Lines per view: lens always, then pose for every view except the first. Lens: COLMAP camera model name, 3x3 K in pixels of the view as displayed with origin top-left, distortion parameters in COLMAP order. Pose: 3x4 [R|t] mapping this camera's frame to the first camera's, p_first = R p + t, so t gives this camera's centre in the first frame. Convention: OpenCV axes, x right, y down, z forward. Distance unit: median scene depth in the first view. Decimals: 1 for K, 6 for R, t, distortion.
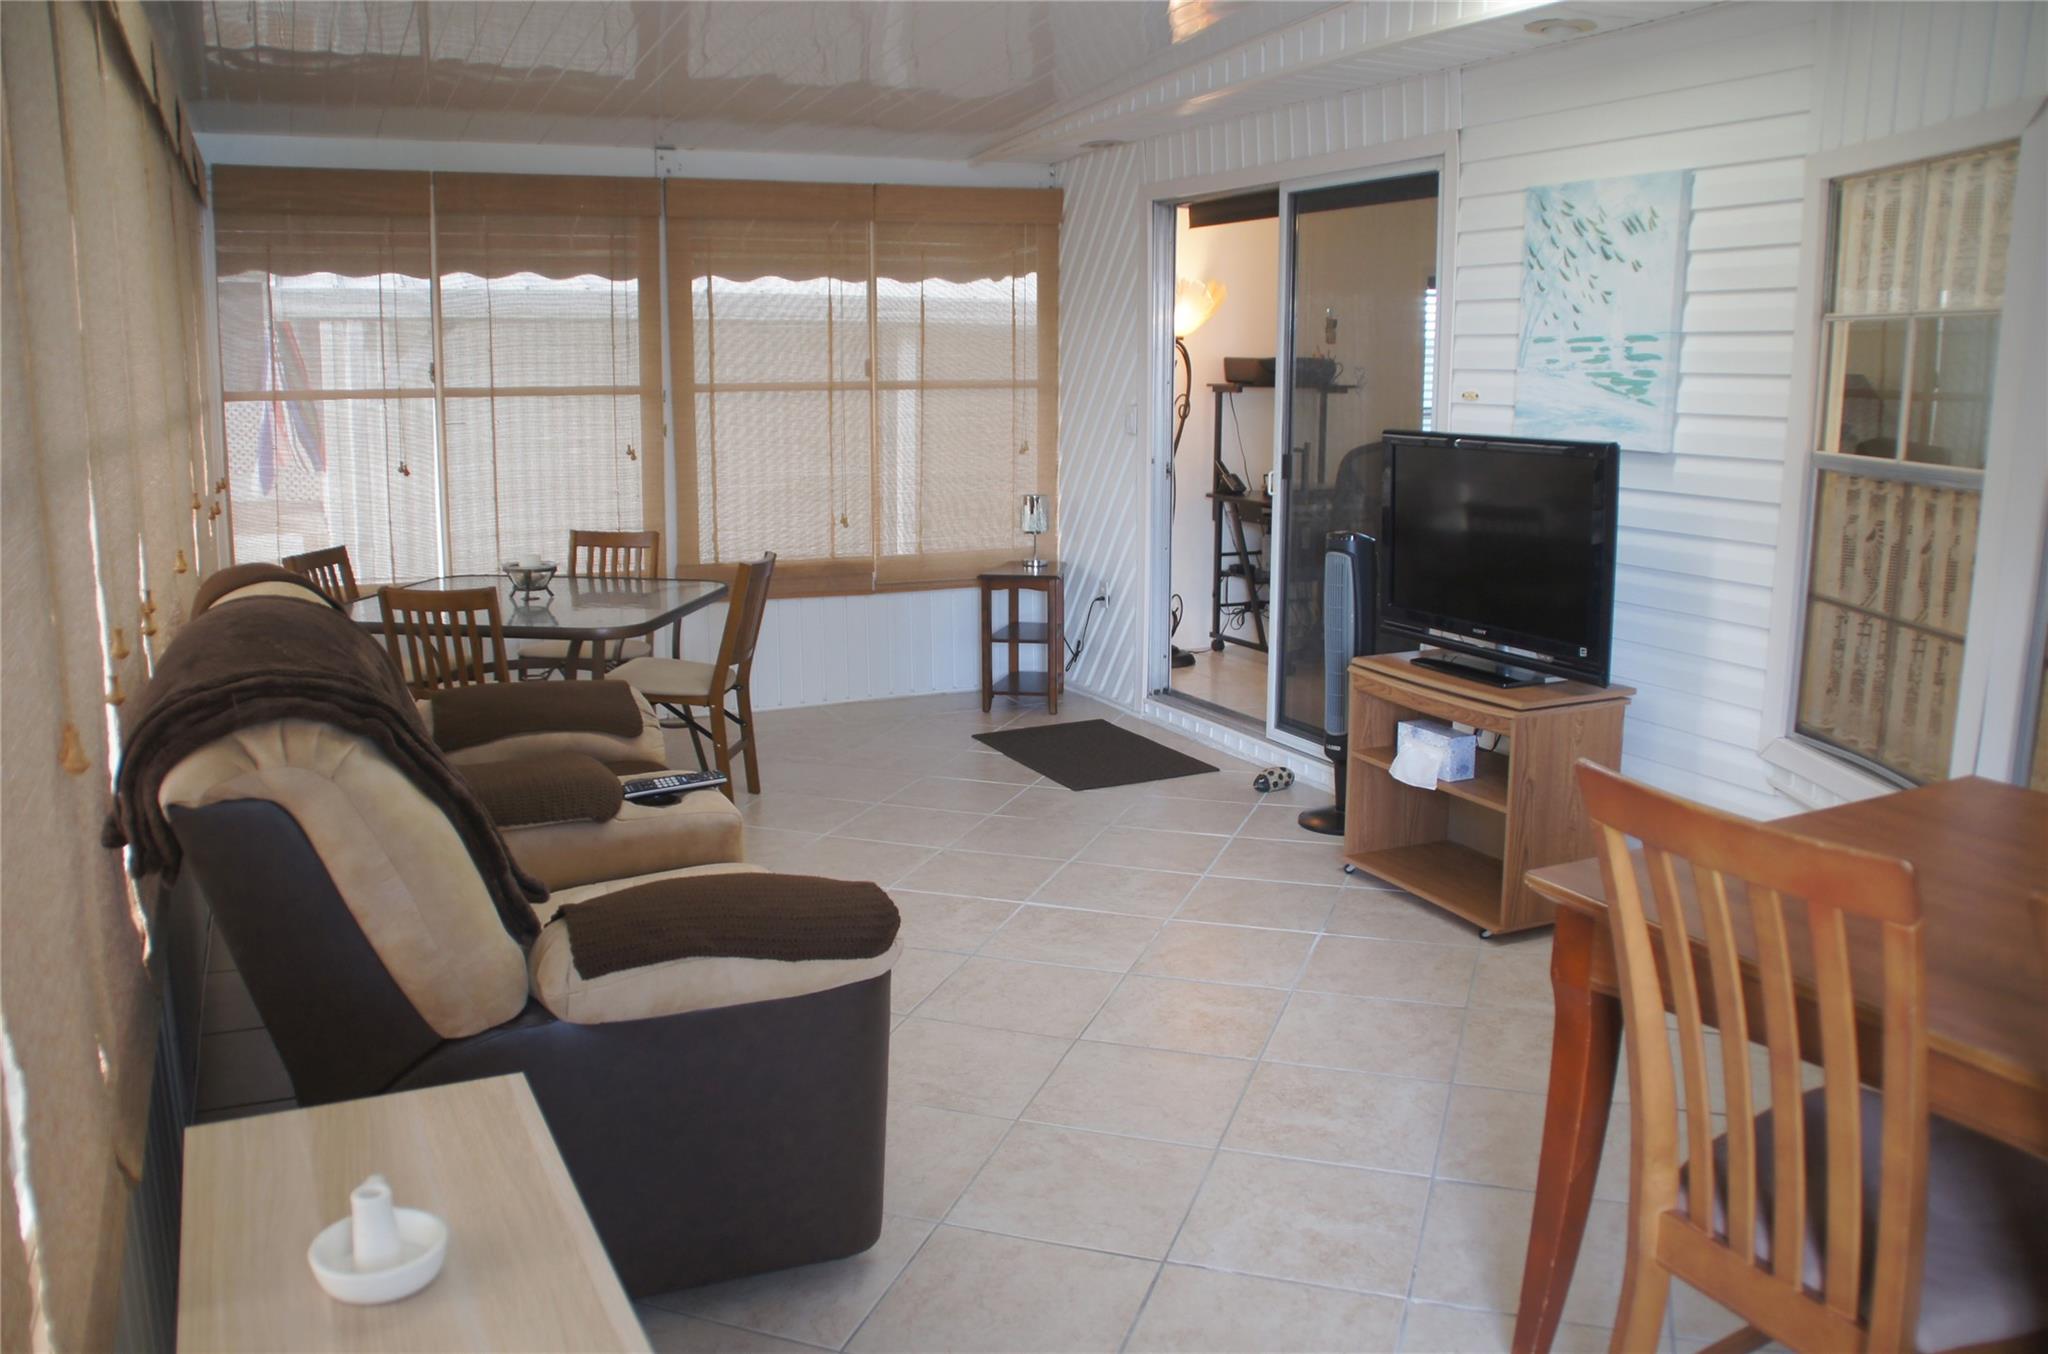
lens RADIAL K [[1658.3, 0, 1027.5], [0, 1658.3, 653.3], [0, 0, 1]] dist [-0.115420, 0.007477]
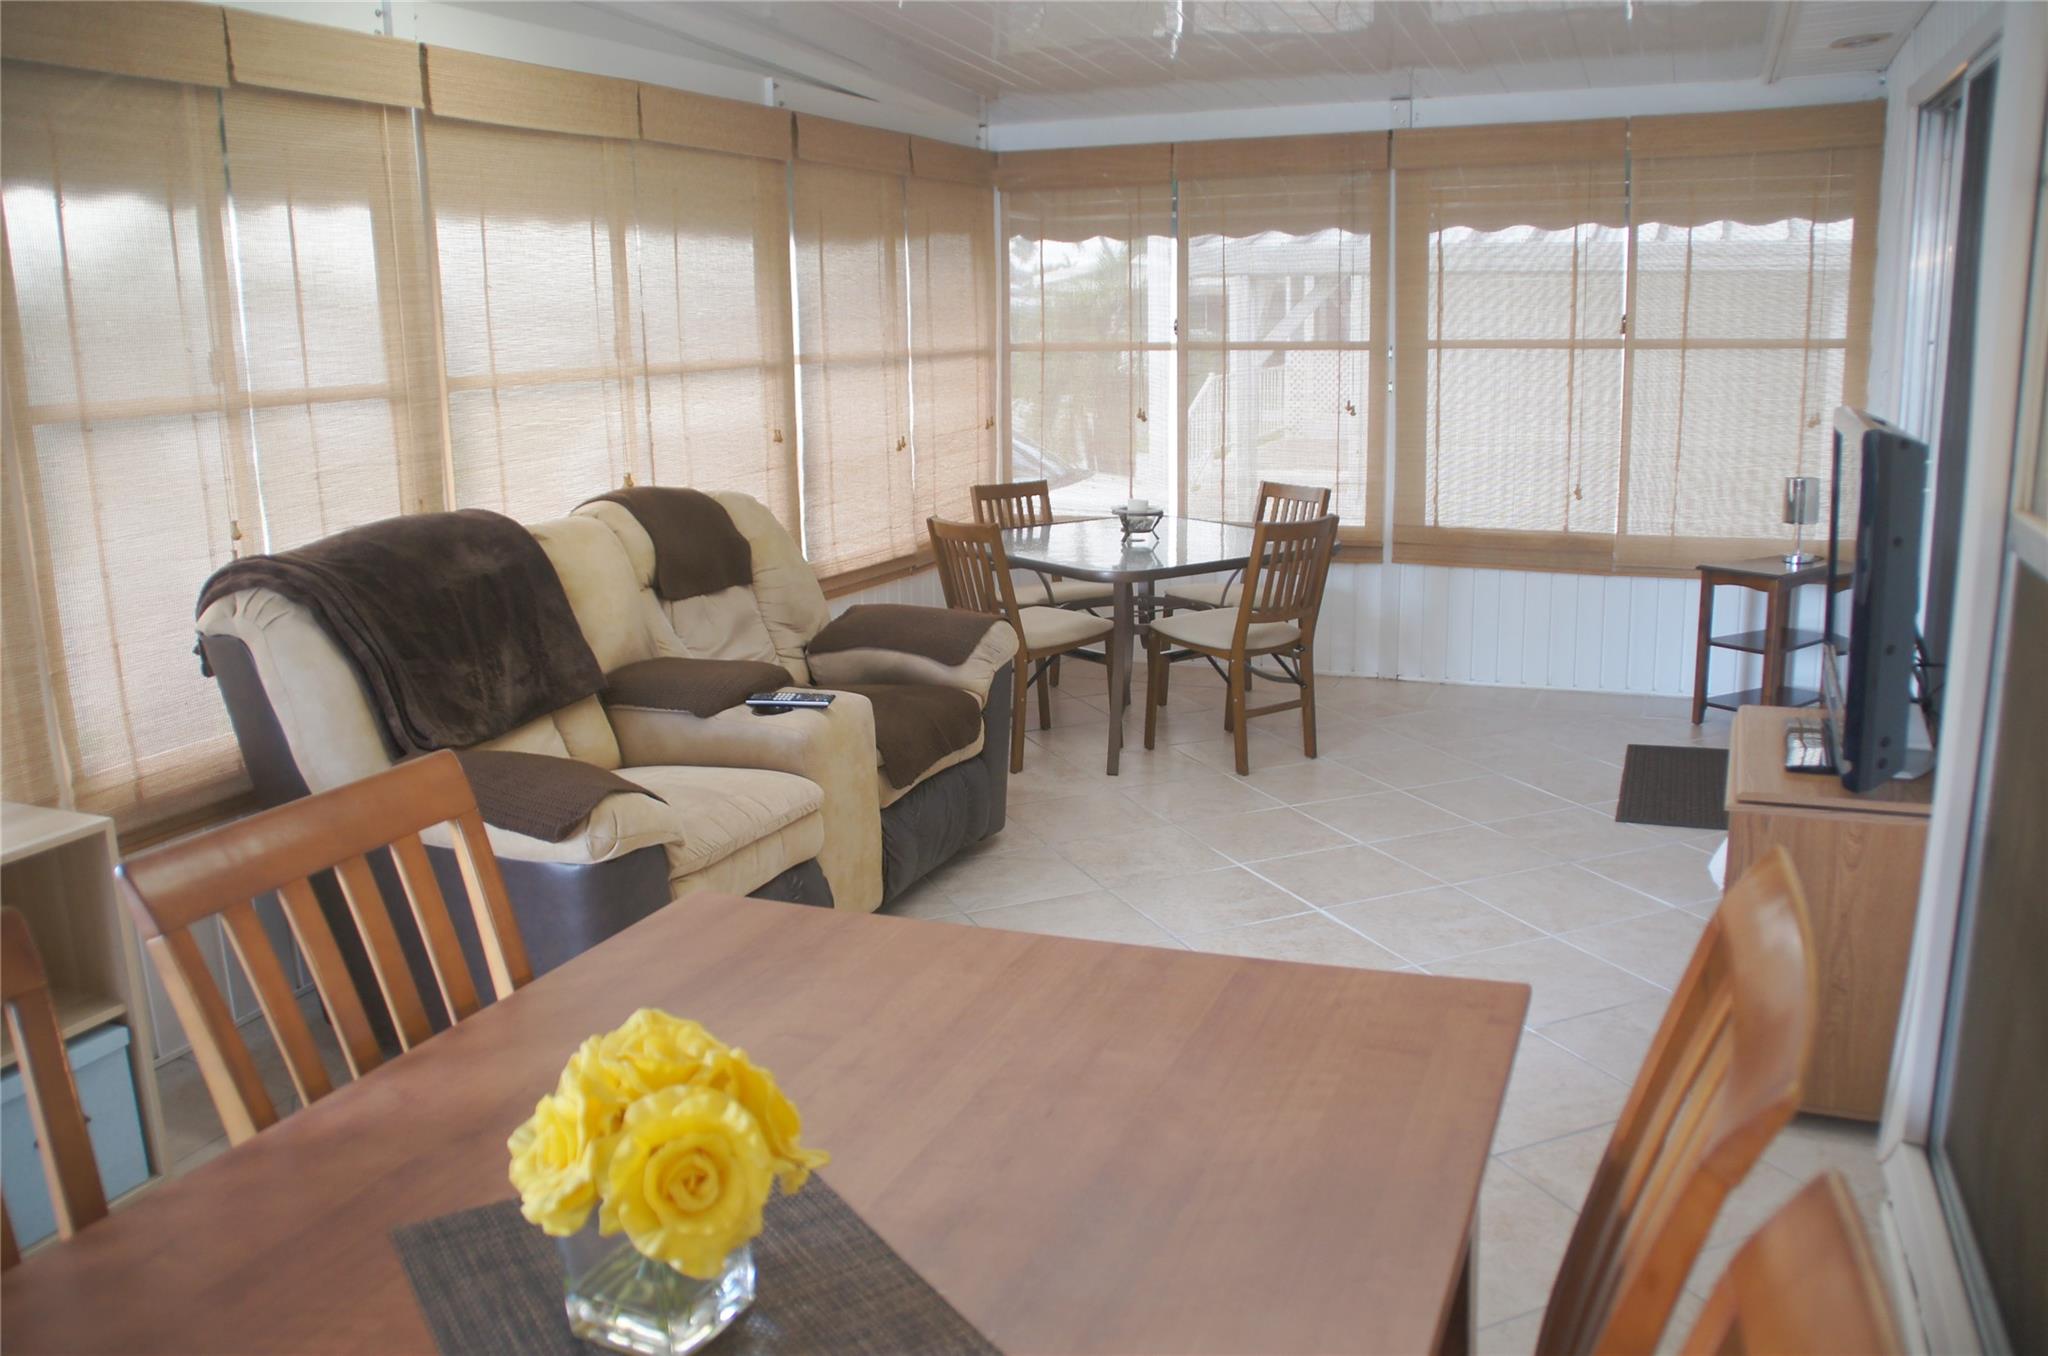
lens RADIAL K [[1658.3, 0, 1027.5], [0, 1658.3, 654.3], [0, 0, 1]] dist [-0.115420, 0.007477]
pose [[0.659548, 0.134339, -0.739560, 0.388107], [-0.110938, 0.990522, 0.080990, -0.032605], [0.743431, 0.028628, 0.668200, 0.185984]]
